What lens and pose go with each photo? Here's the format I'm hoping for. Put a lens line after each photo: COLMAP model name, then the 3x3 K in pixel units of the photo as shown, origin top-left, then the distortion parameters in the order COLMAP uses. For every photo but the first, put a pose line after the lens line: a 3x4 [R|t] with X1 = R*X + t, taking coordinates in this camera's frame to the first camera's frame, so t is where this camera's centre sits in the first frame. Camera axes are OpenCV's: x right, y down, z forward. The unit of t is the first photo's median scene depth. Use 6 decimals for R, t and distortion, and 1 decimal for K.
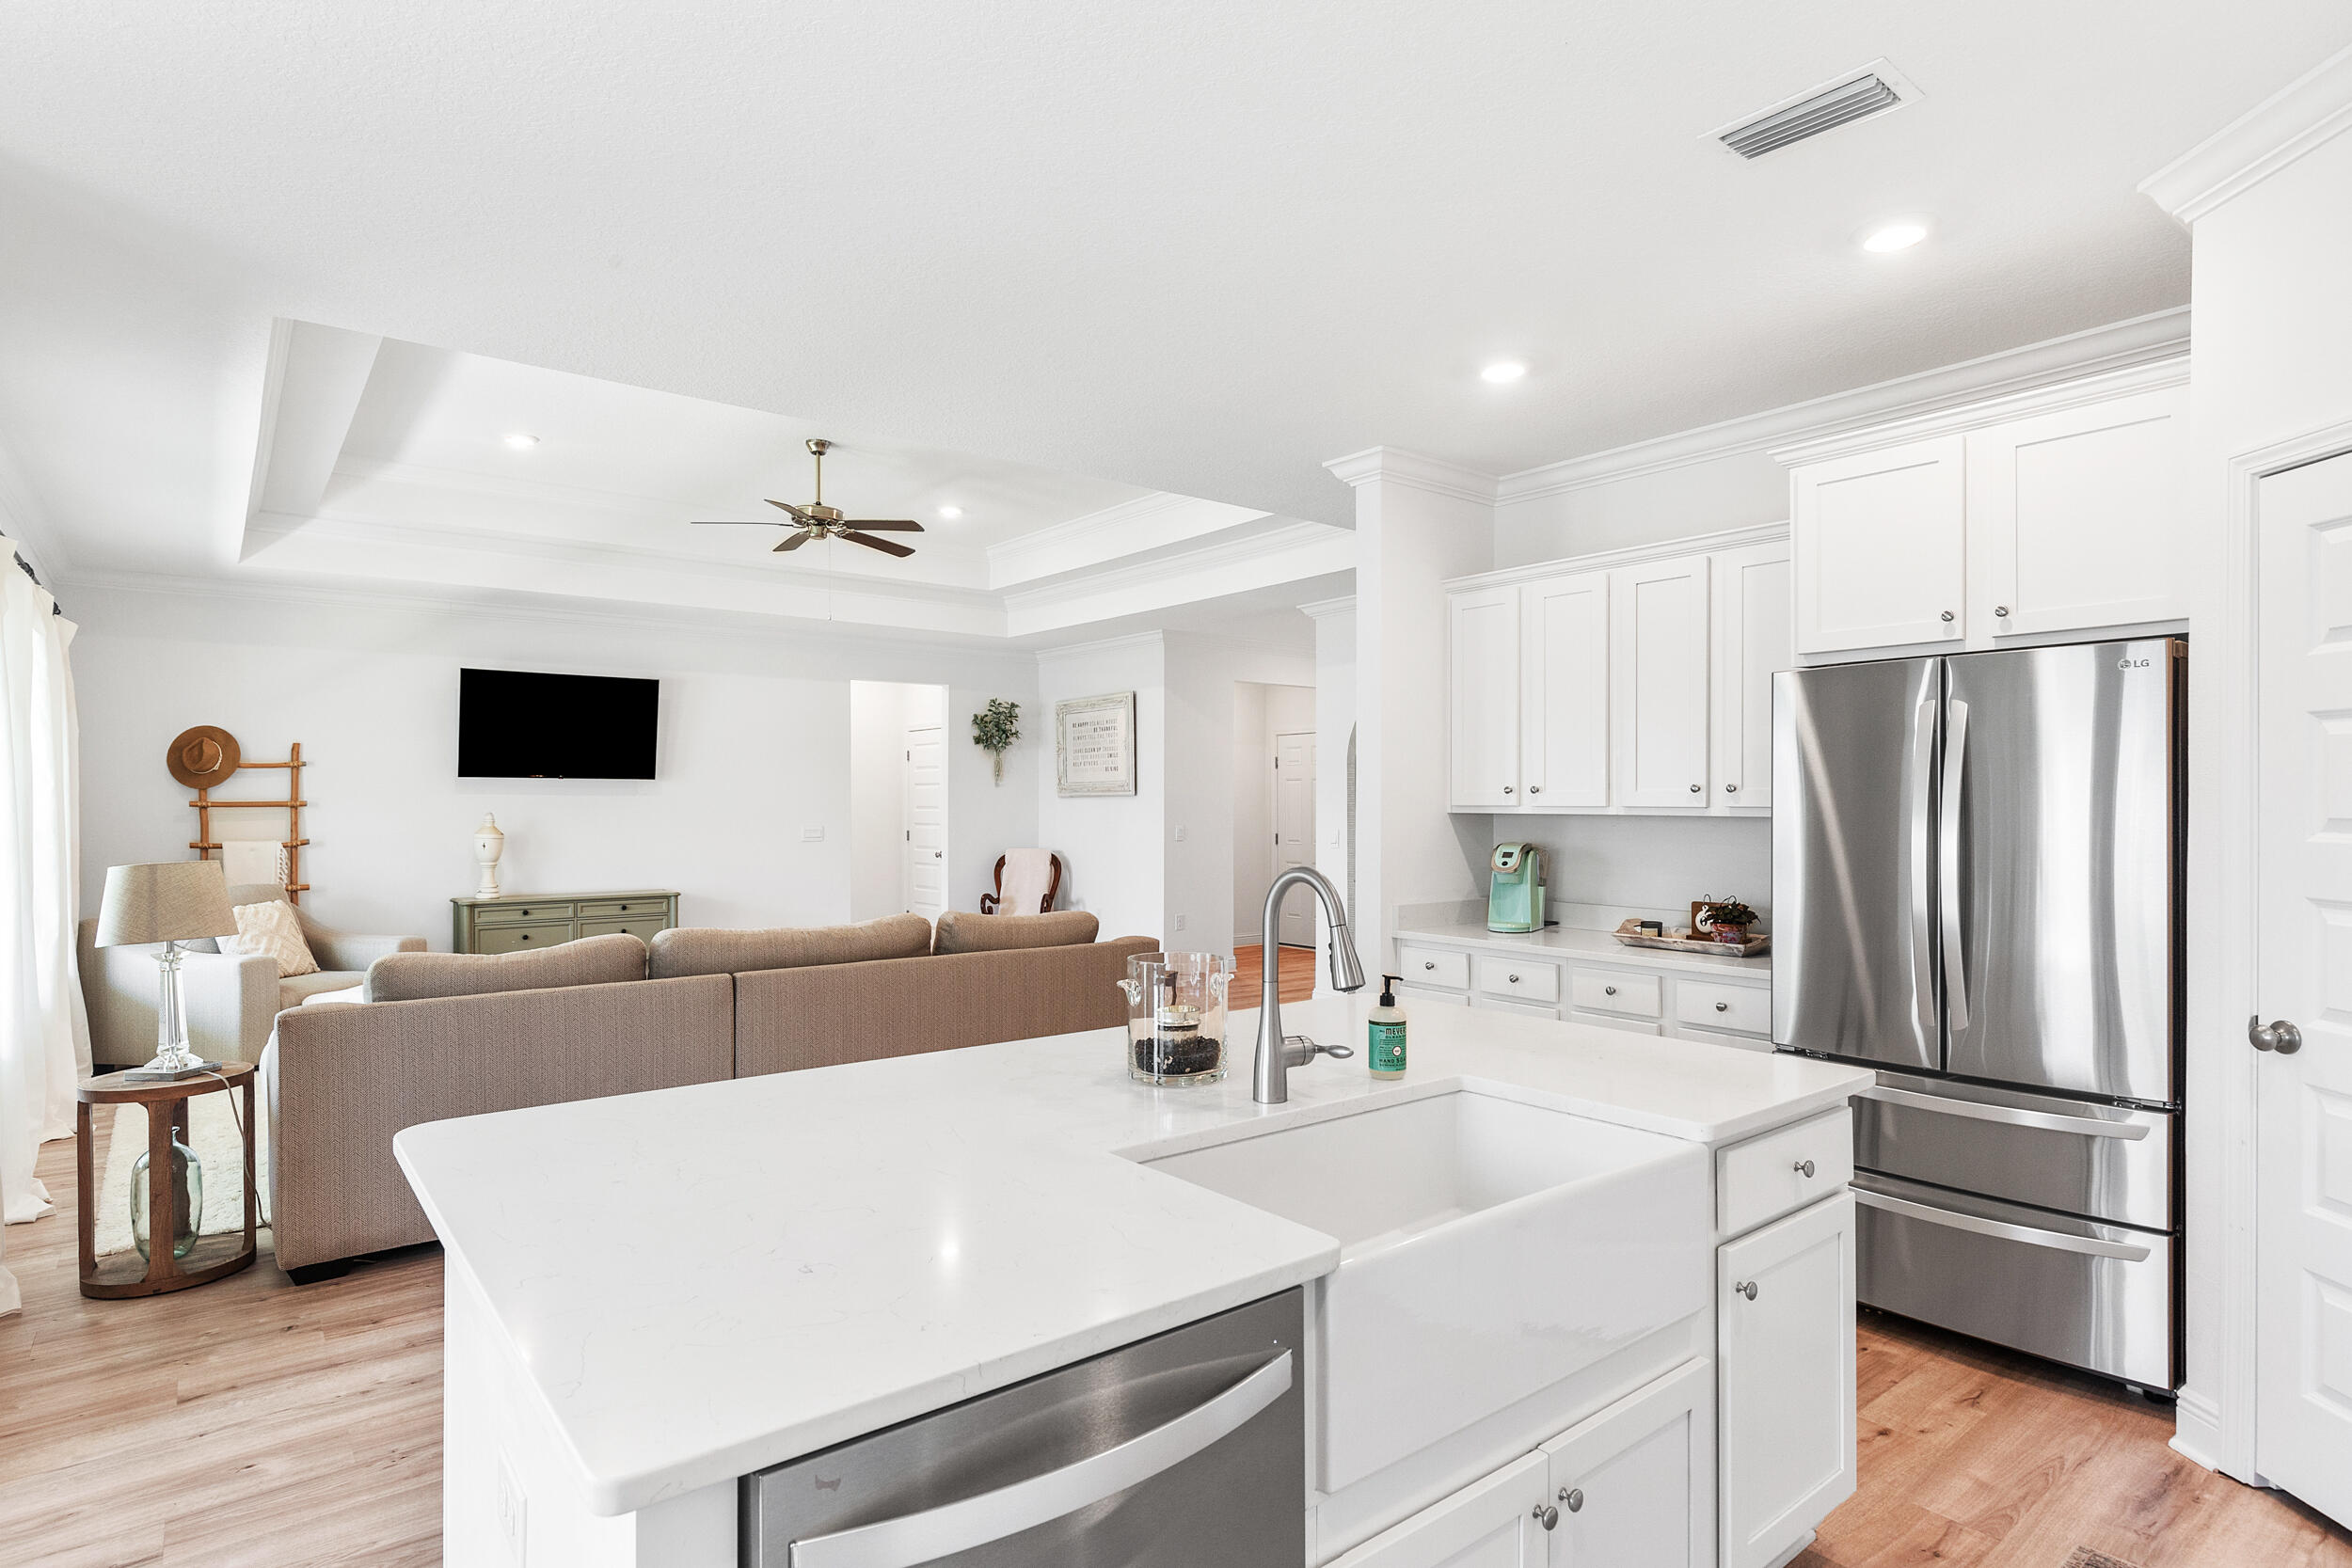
lens RADIAL K [[1228.3, 0, 1177.1], [0, 1228.3, 825.3], [0, 0, 1]] dist [0.001310, -0.011283]
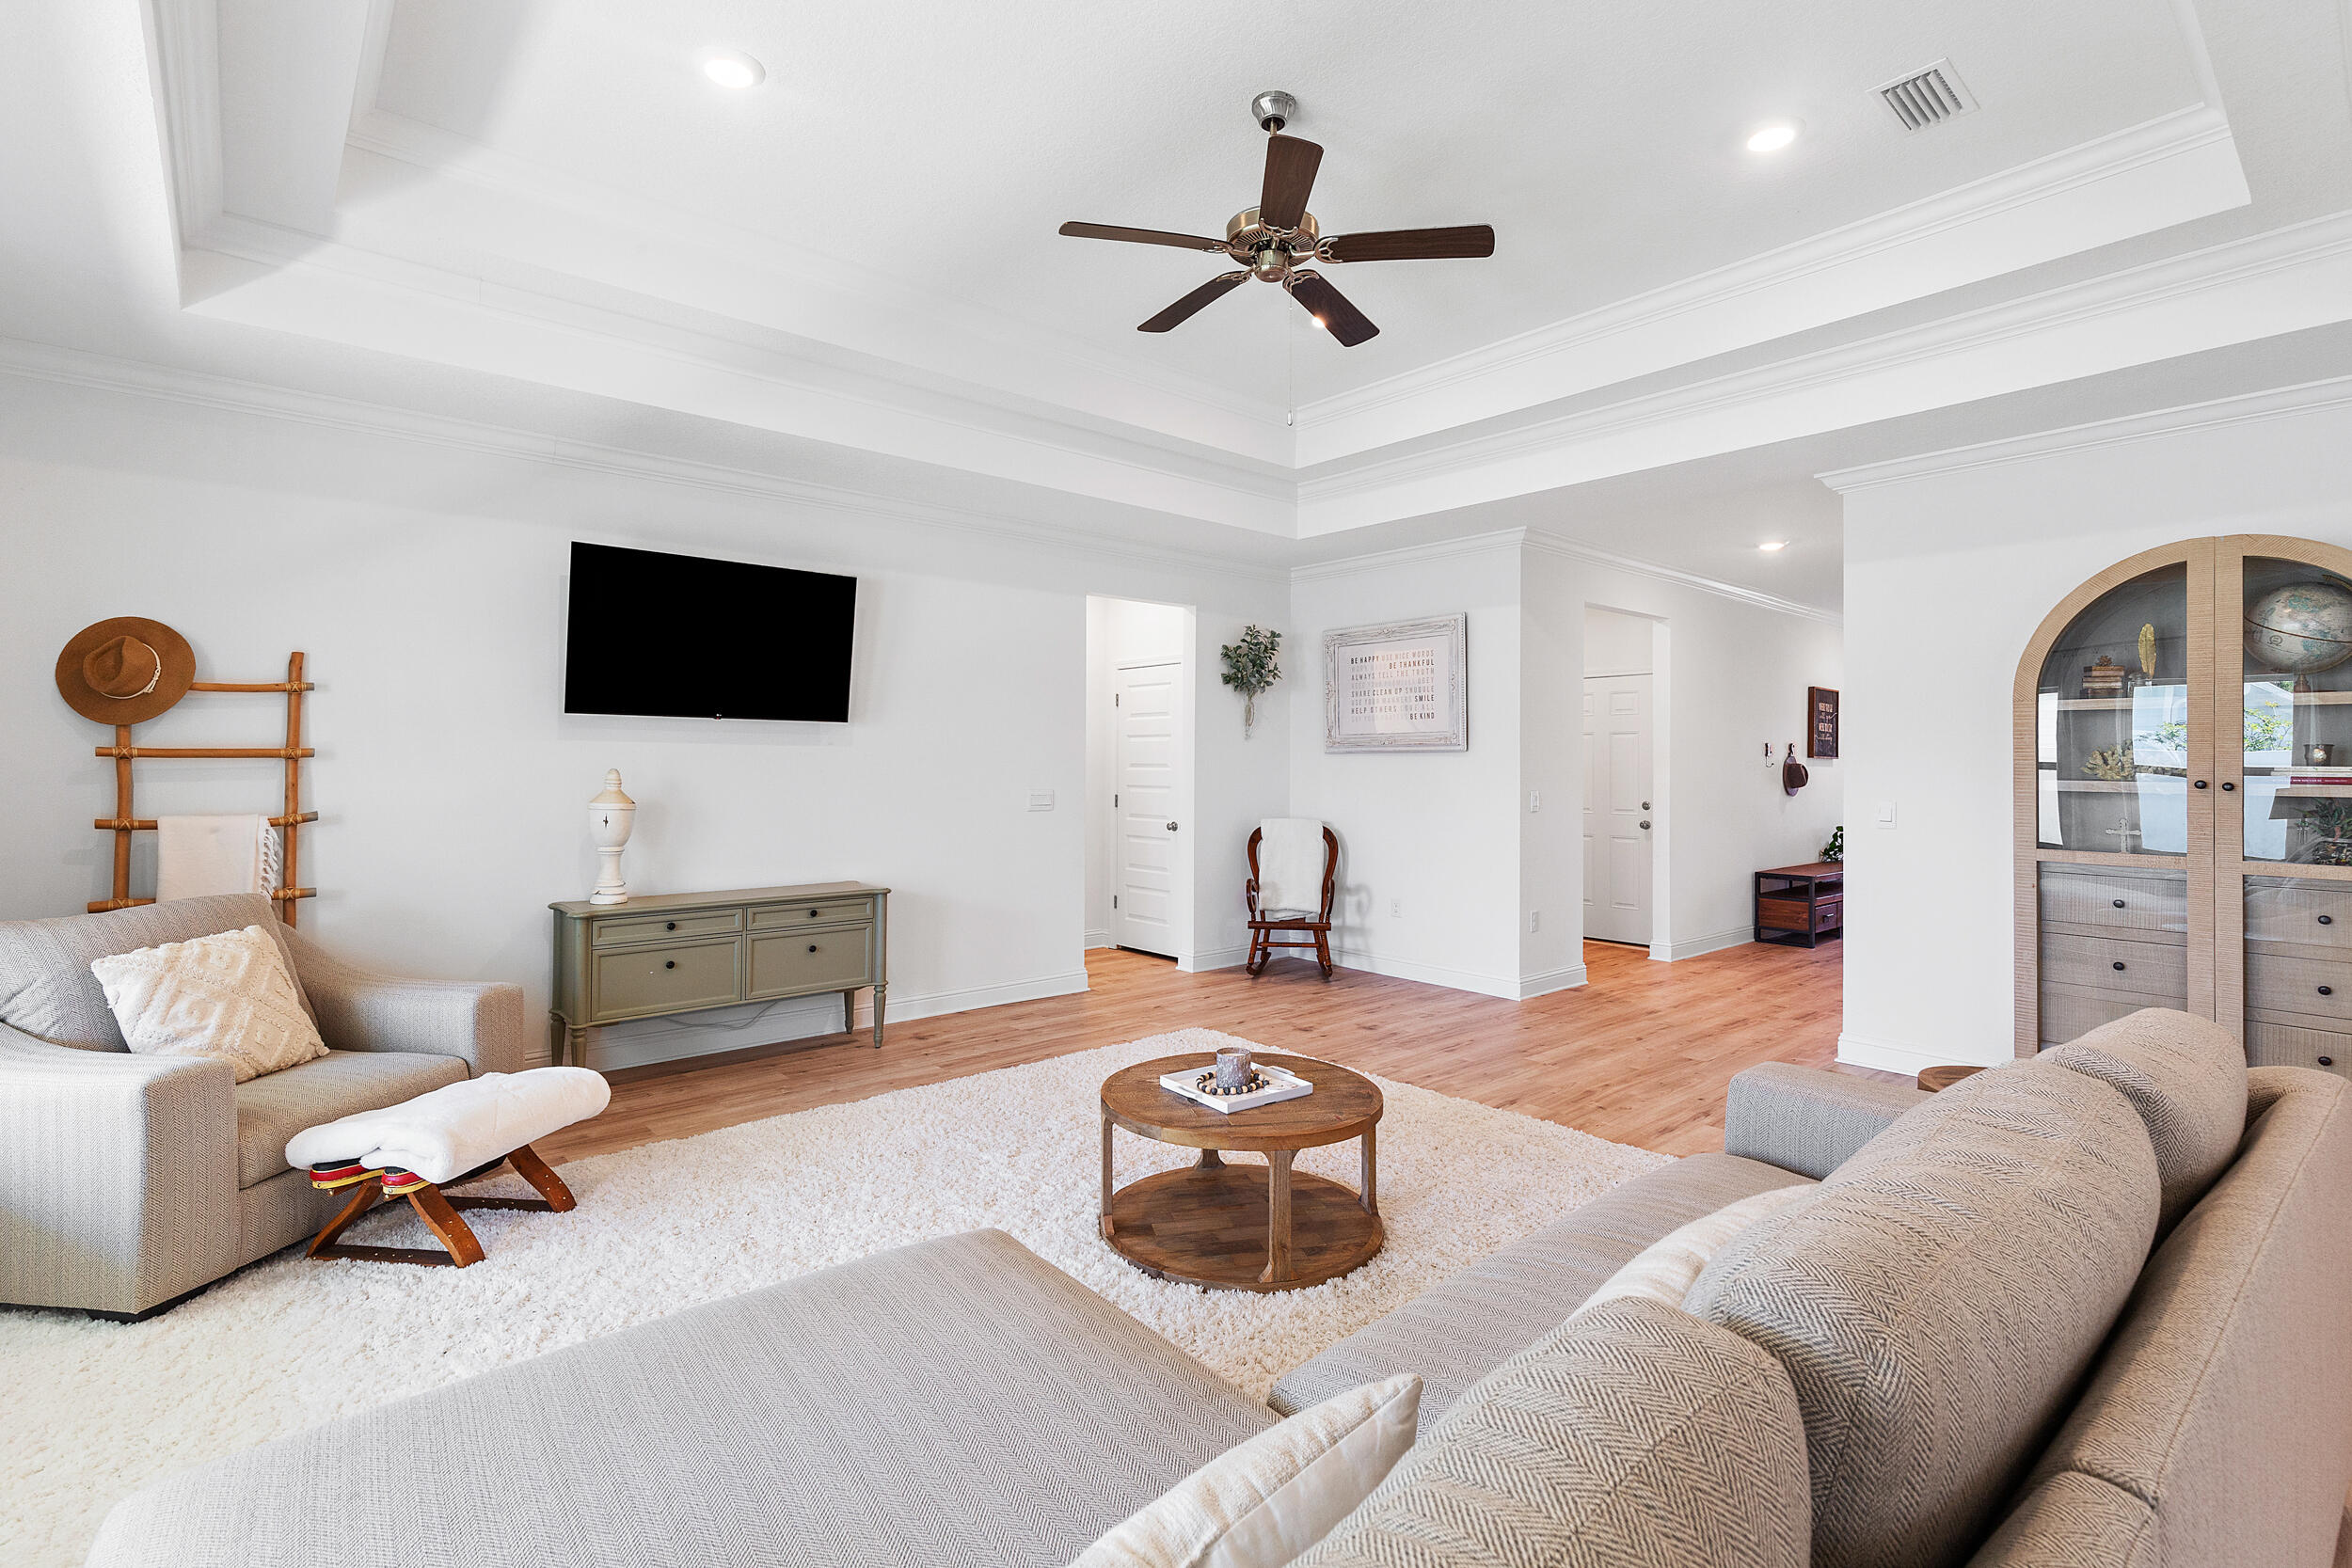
lens RADIAL K [[1081.8, 0, 1182.3], [0, 1081.8, 771.6], [0, 0, 1]] dist [0.000208, 0.000242]
pose [[0.999125, 0.005073, 0.041523, -0.292911], [-0.004602, 0.999924, -0.011422, -0.004169], [-0.041578, 0.011220, 0.999072, 0.431637]]
